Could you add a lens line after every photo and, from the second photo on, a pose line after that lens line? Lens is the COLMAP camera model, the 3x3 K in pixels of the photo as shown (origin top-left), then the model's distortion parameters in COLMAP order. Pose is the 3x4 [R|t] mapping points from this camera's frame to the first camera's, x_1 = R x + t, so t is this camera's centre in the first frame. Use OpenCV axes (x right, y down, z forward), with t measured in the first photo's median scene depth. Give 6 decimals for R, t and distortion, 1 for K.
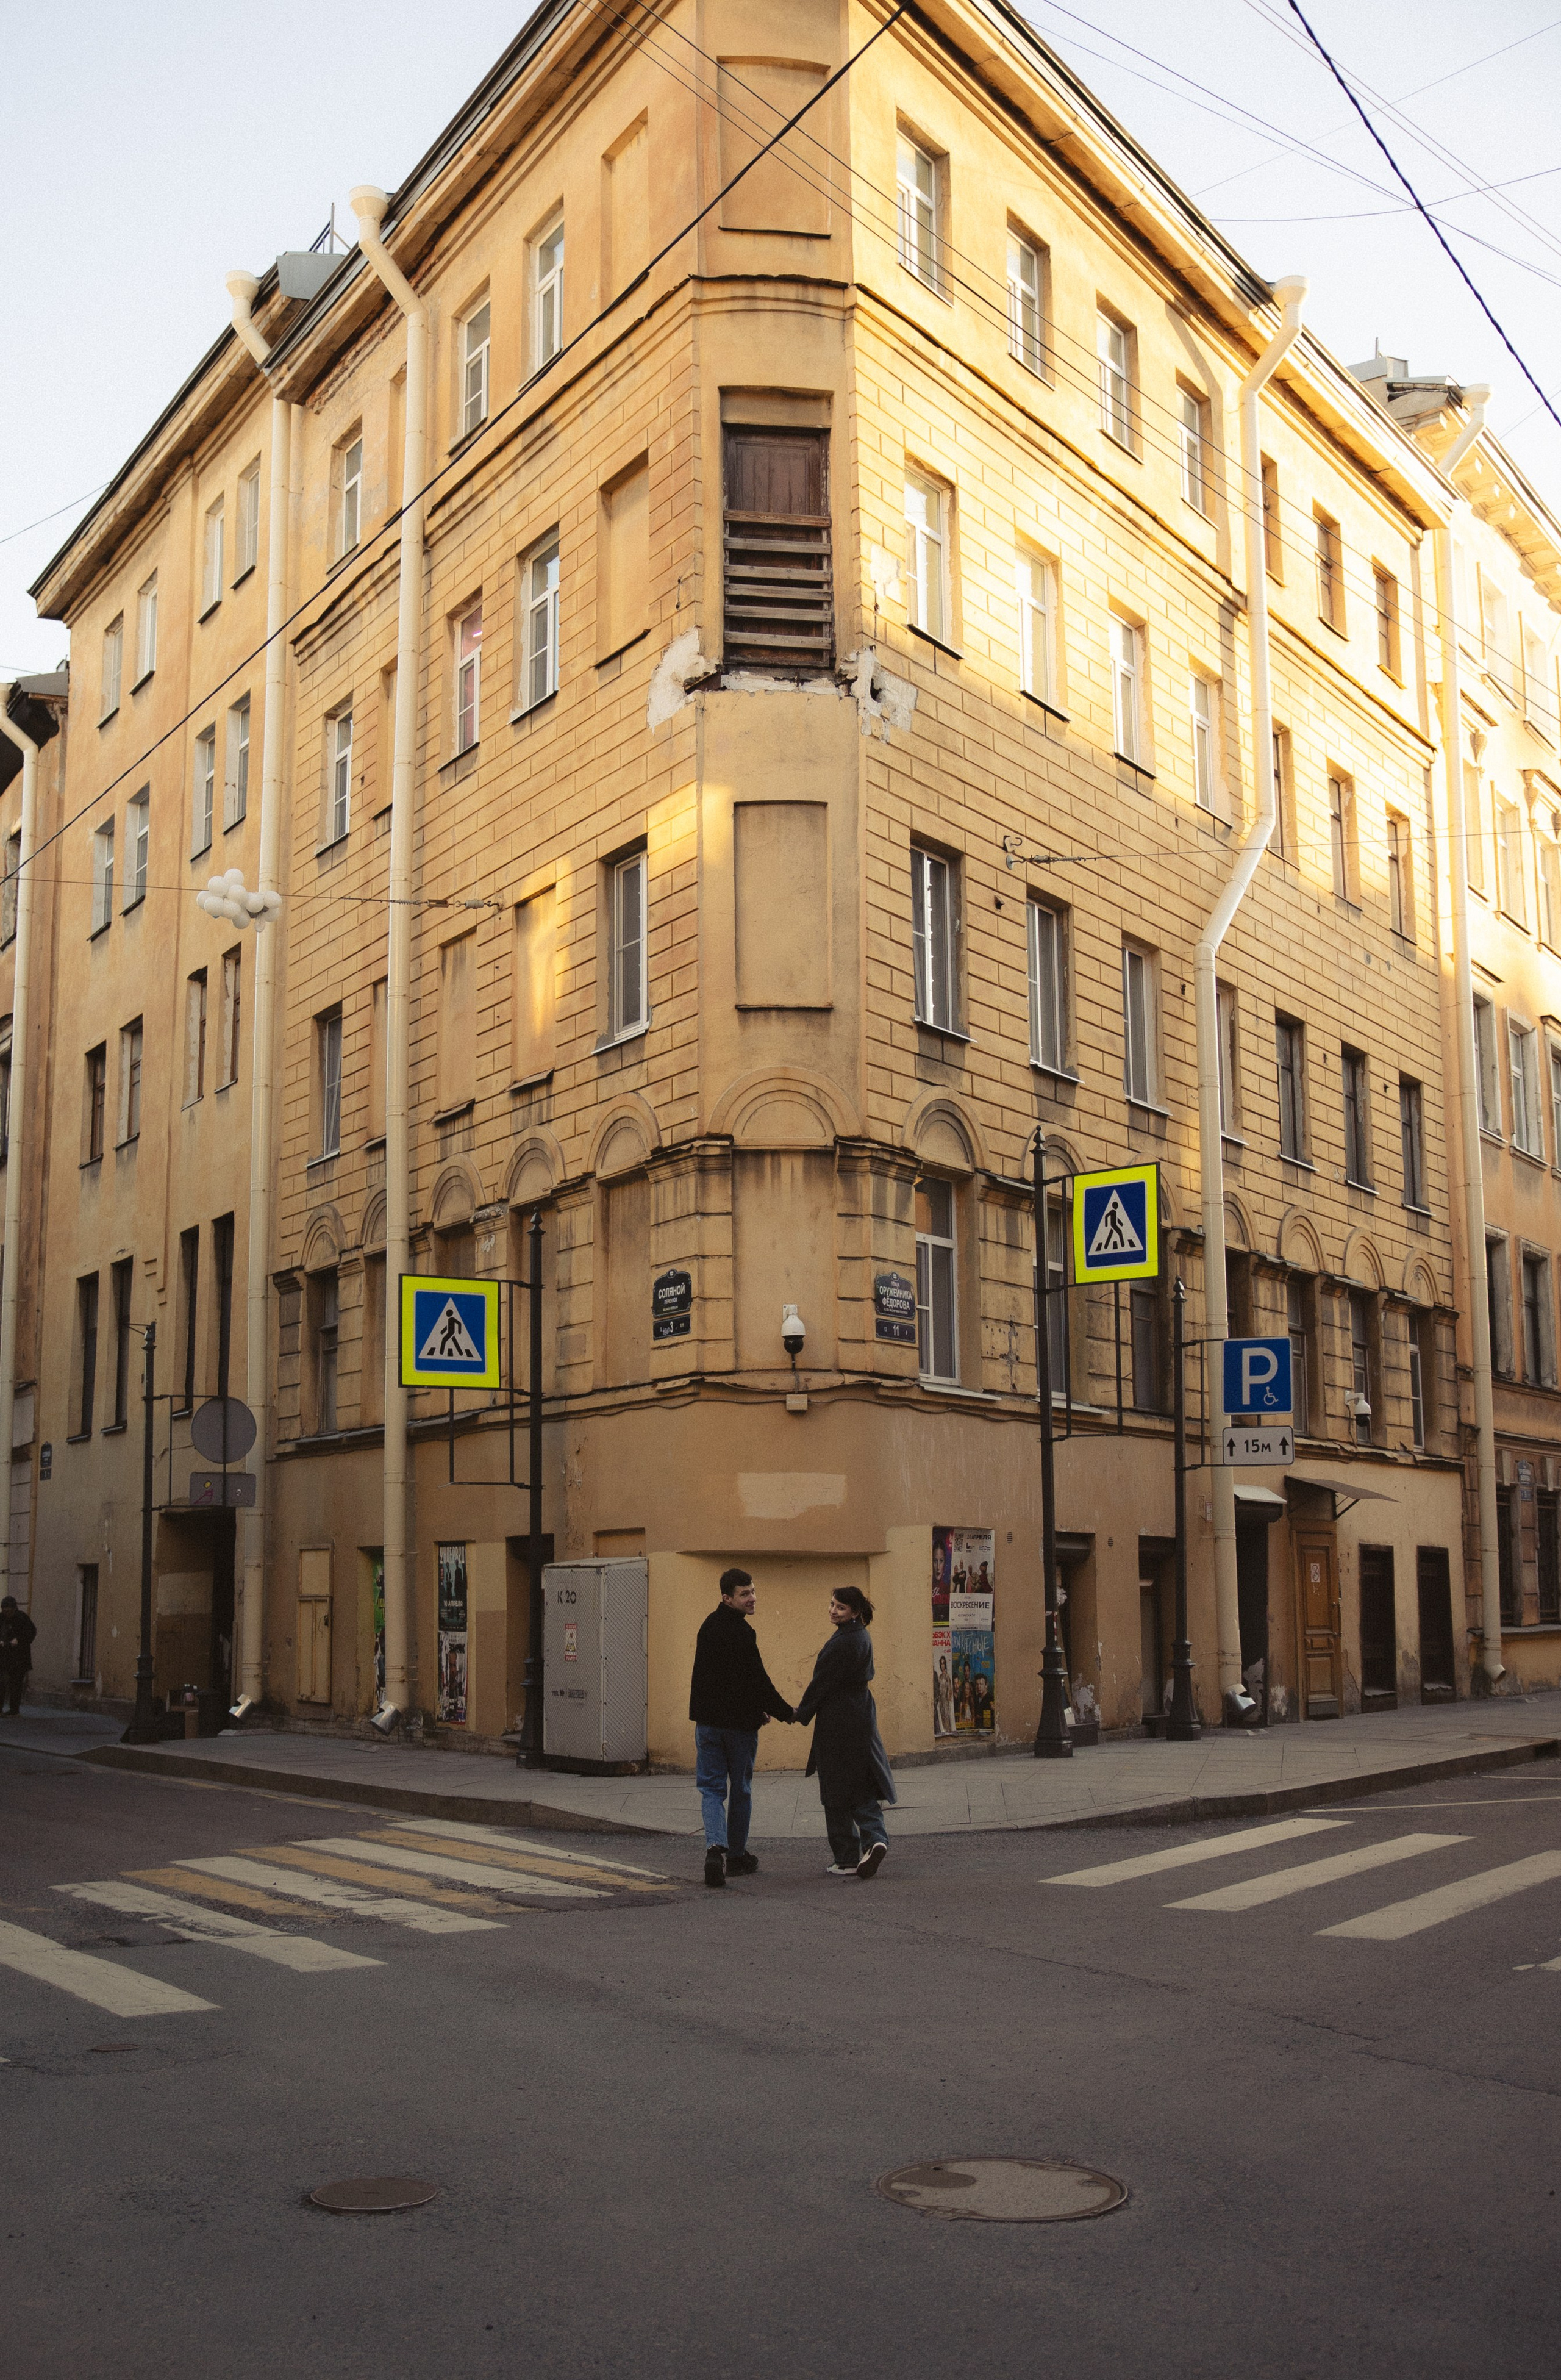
lens RADIAL K [[3076.1, 0, 635.8], [0, 3076.1, 1270.9], [0, 0, 1]] dist [-0.027692, 0.019196]
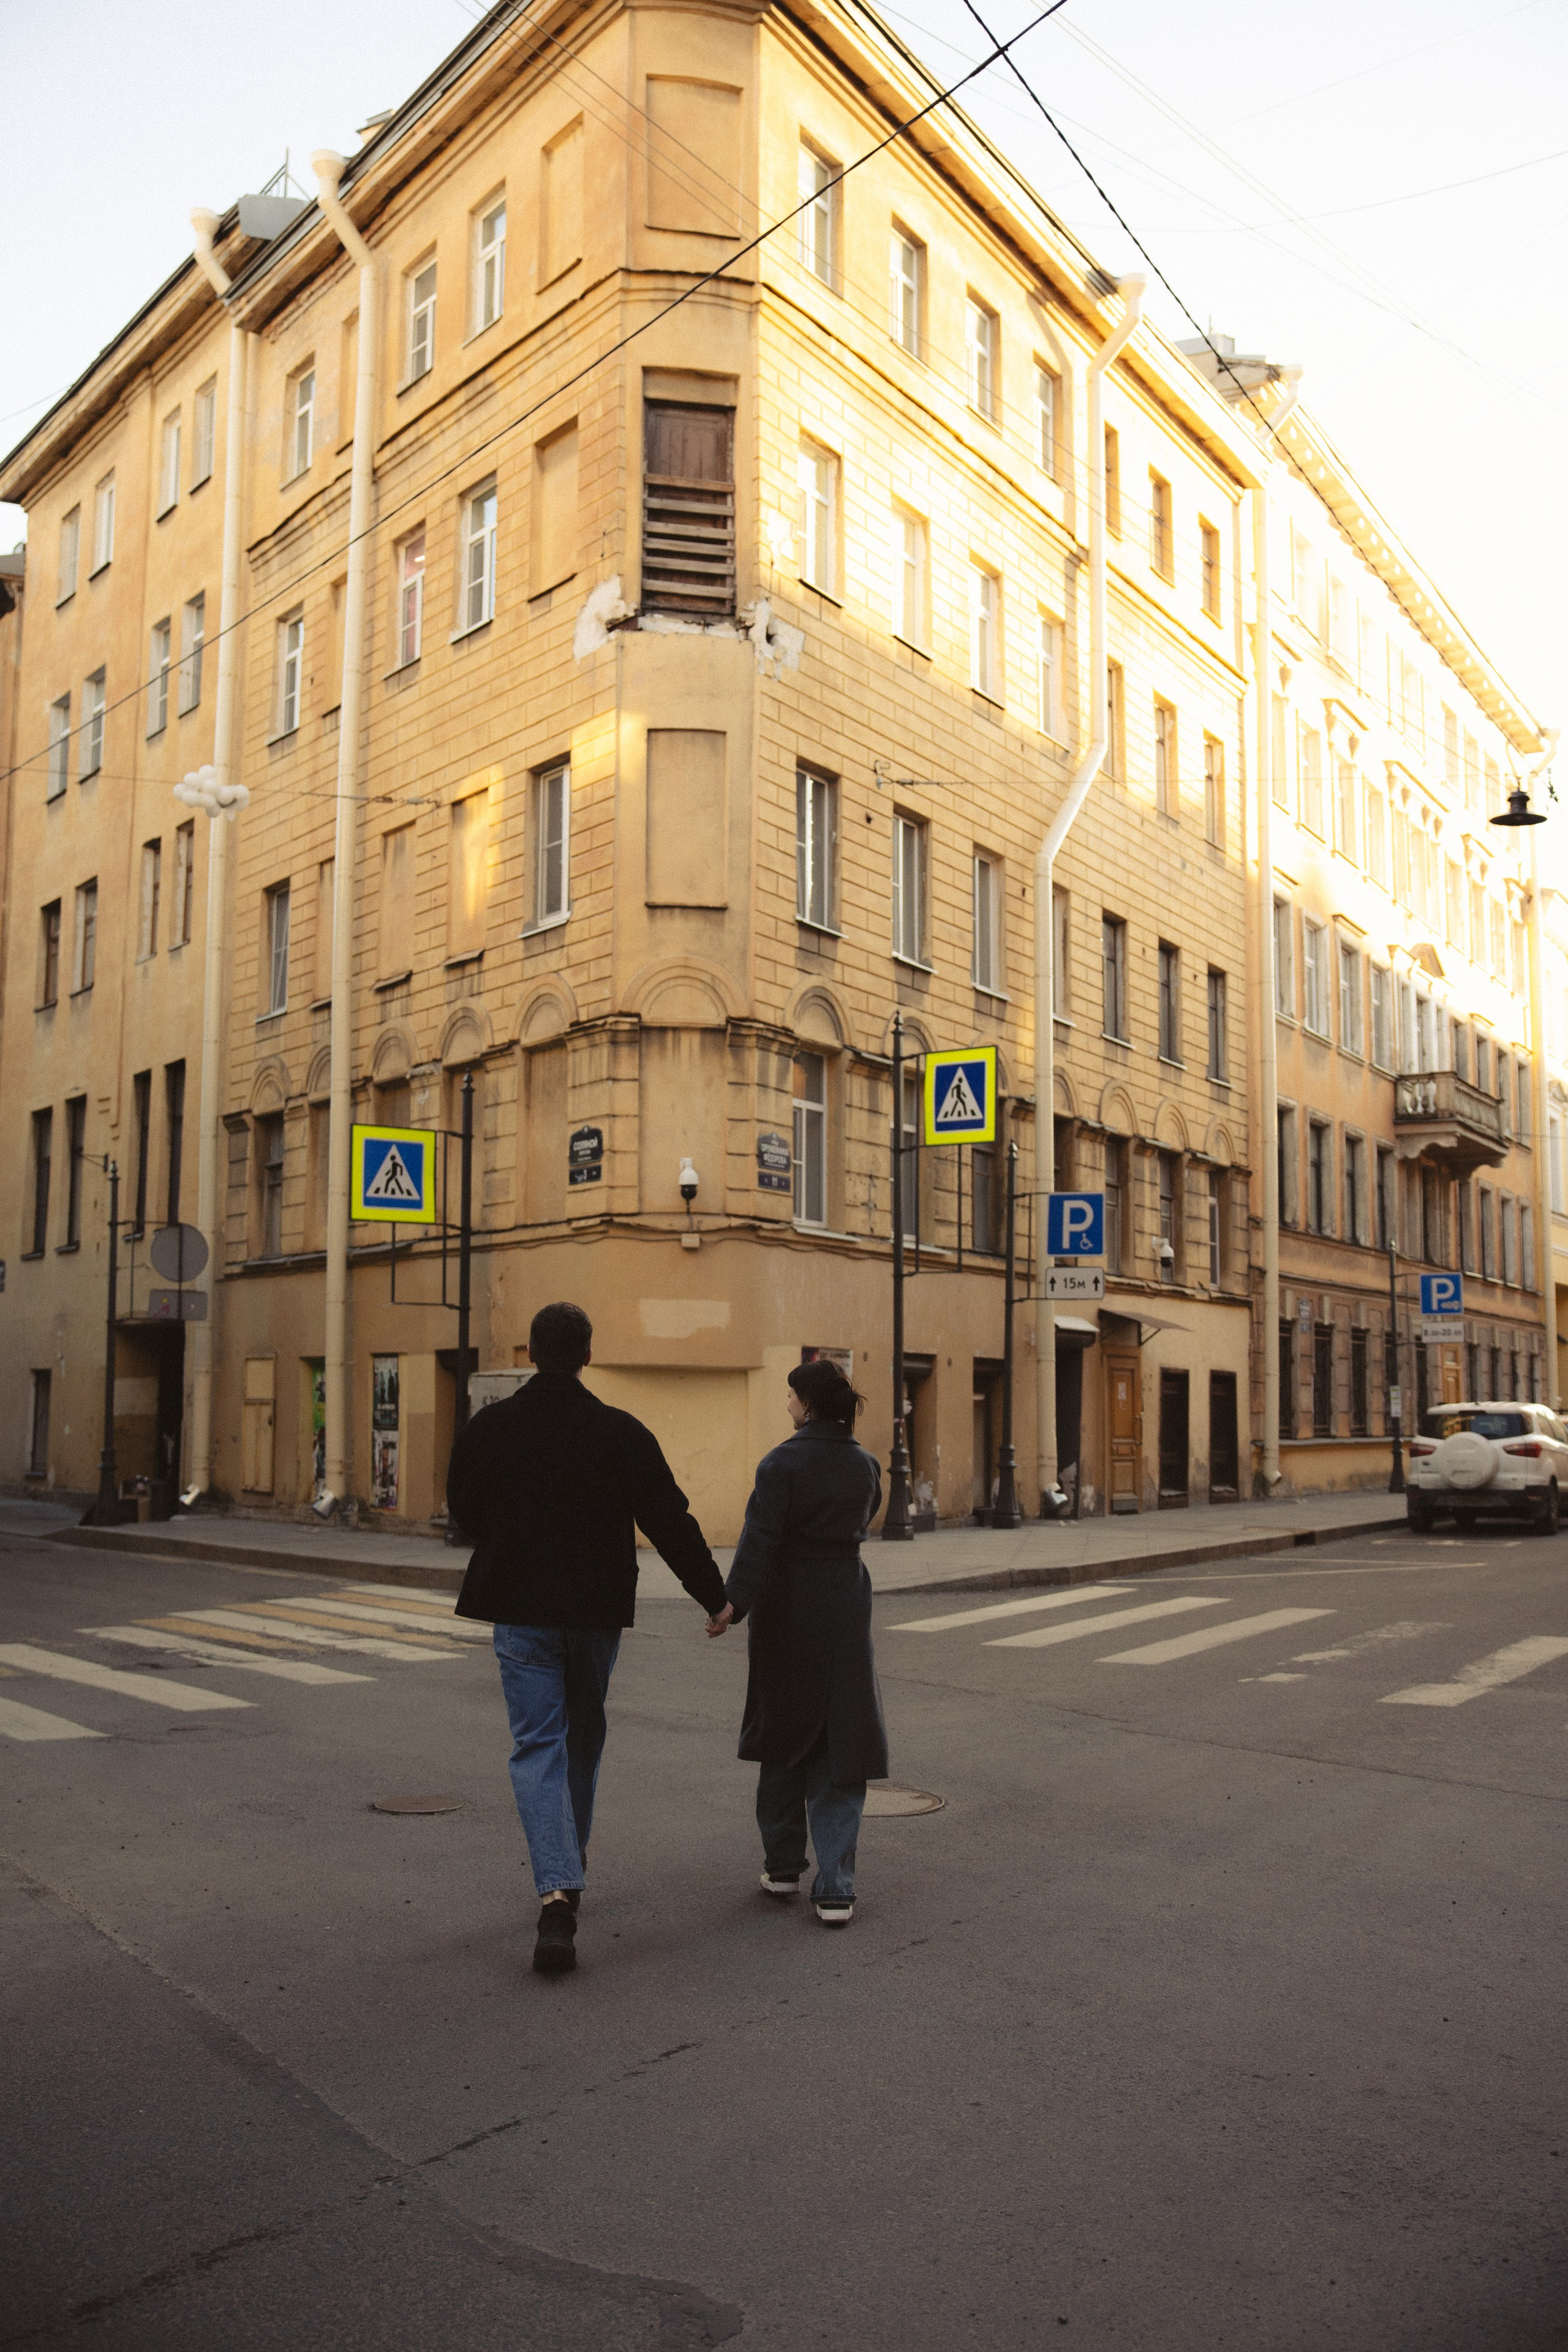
lens RADIAL K [[4655.9, 0, 708.8], [0, 4655.9, 1328.8], [0, 0, 1]] dist [-0.039861, 0.206926]
pose [[0.995597, 0.015241, 0.092485, -0.101372], [-0.022378, 0.996808, 0.076630, -0.058389], [-0.091022, -0.078363, 0.992761, -0.752251]]
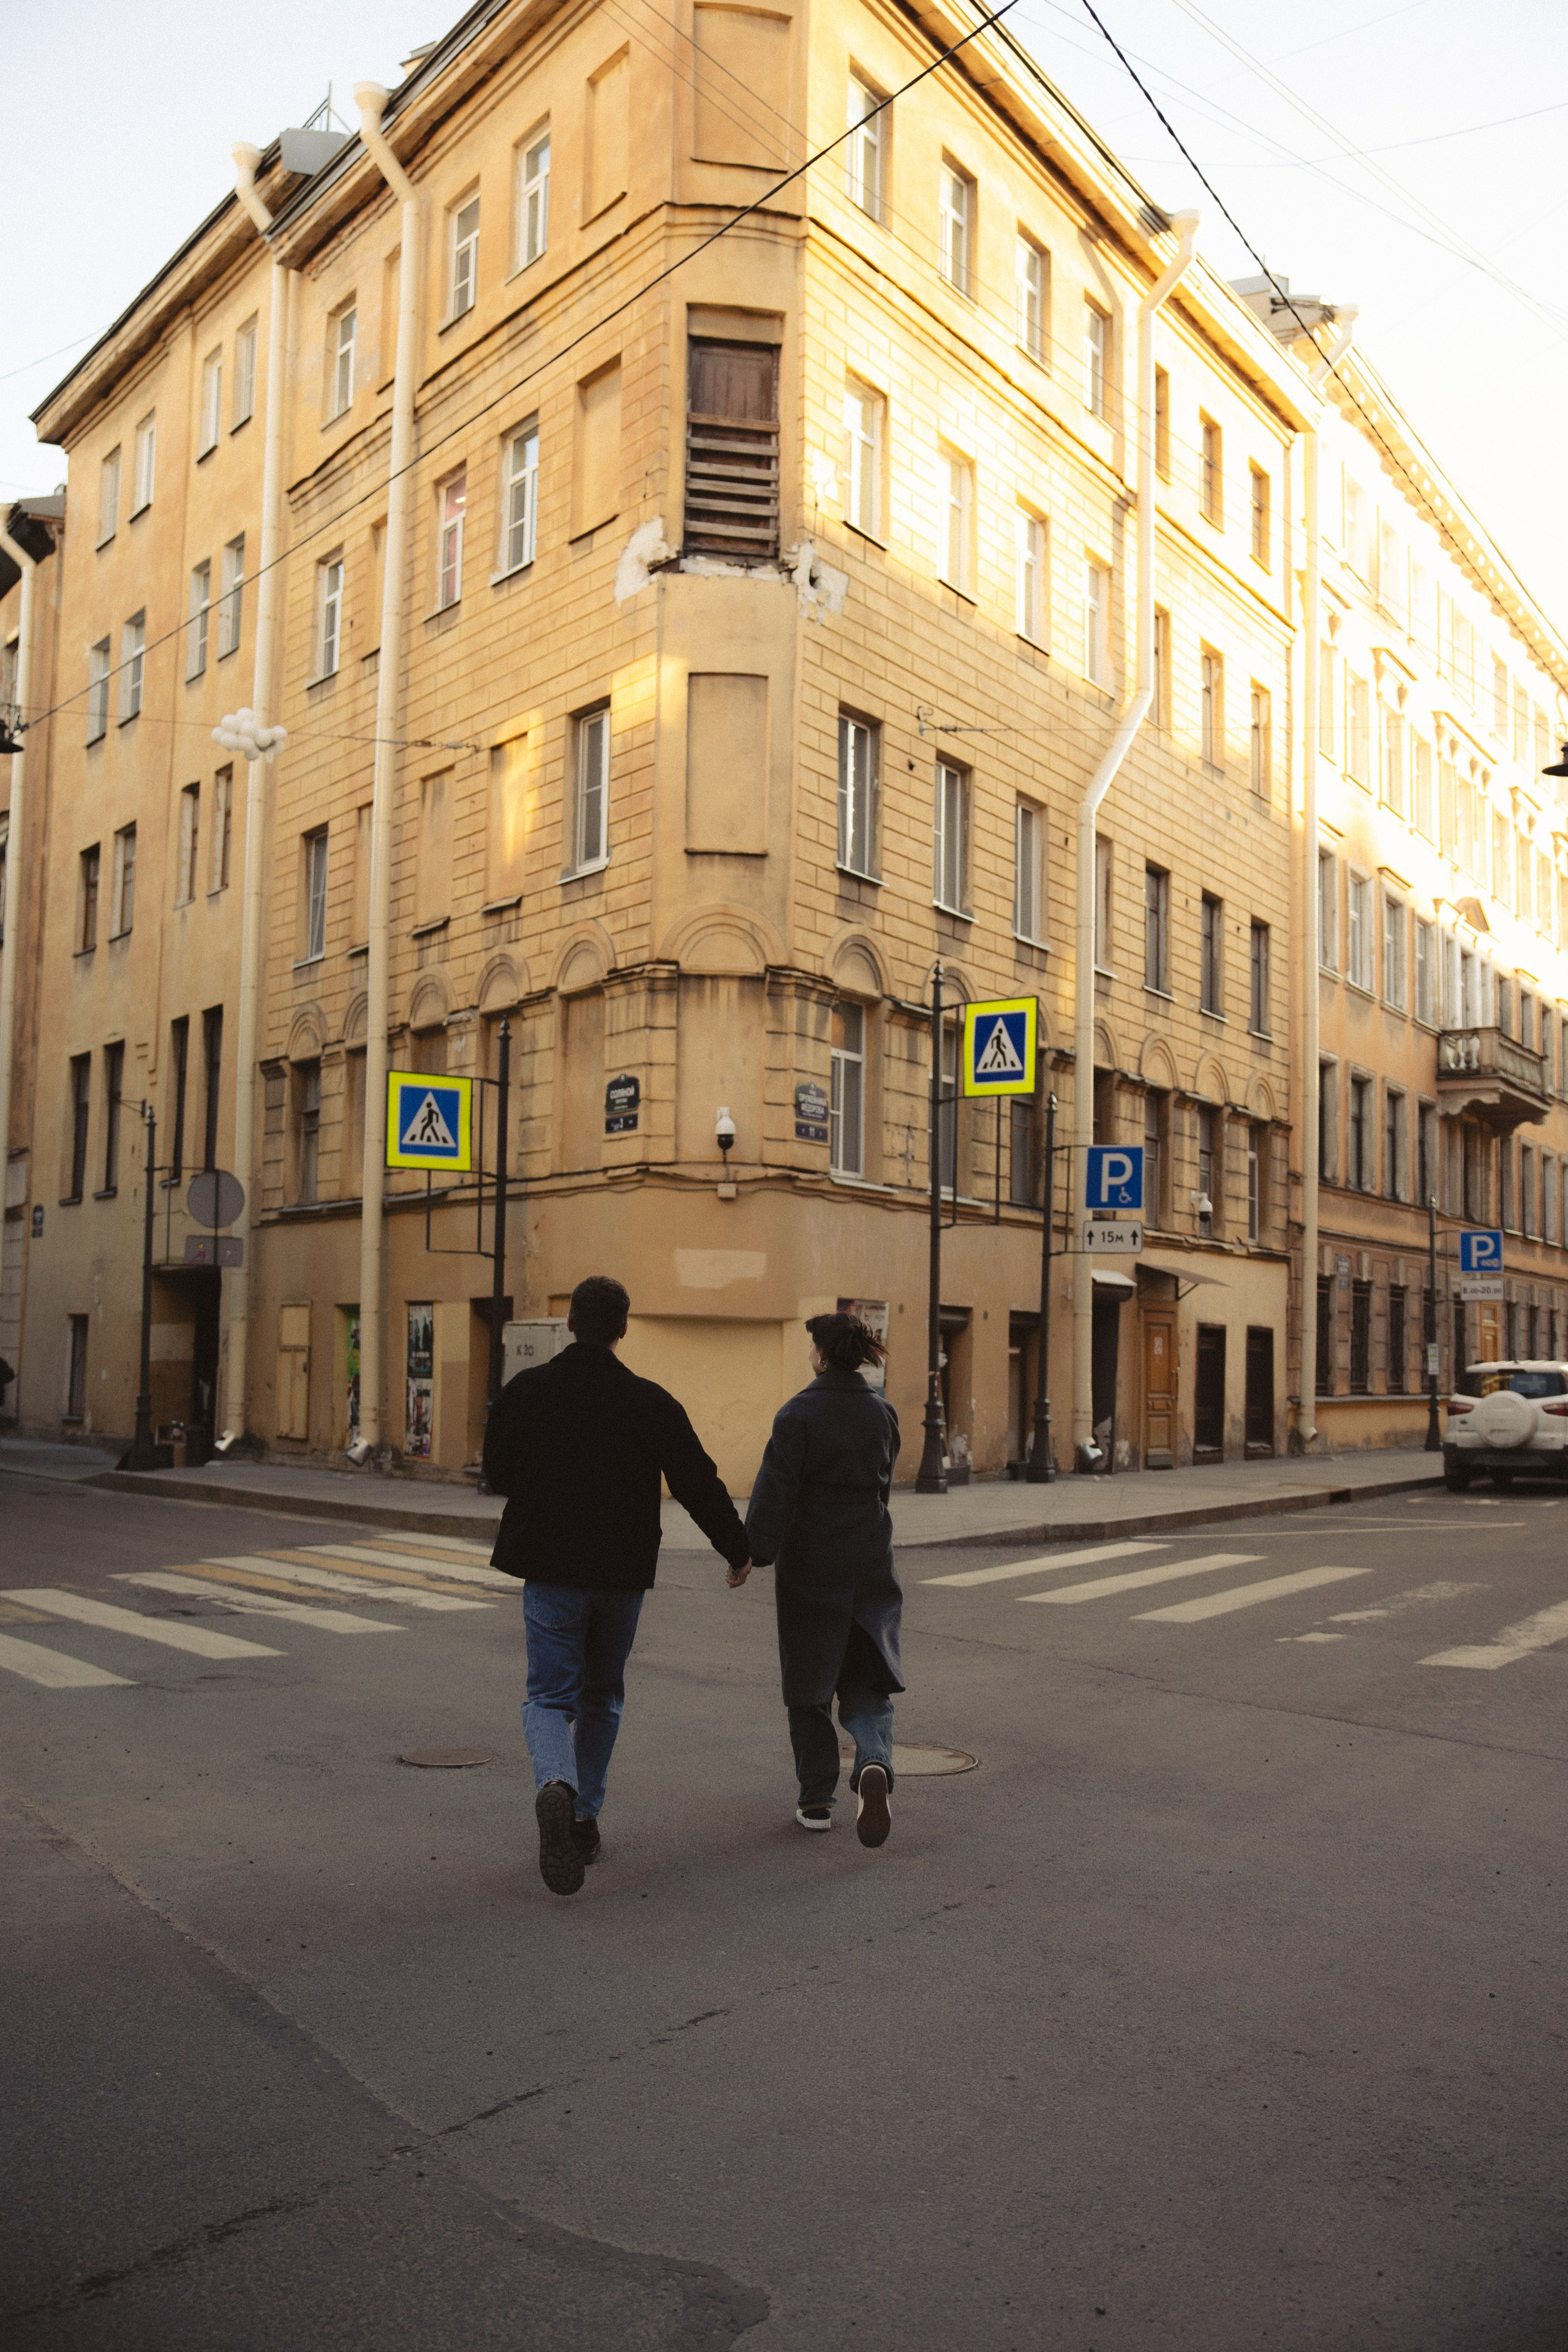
lens RADIAL K [[4403.7, 0, 601.6], [0, 4403.7, 1489.9], [0, 0, 1]] dist [-0.056537, 0.239400]
pose [[0.997866, 0.021319, 0.061723, -0.092996], [-0.028938, 0.991695, 0.125312, -0.051294], [-0.058539, -0.126831, 0.990196, -0.655554]]
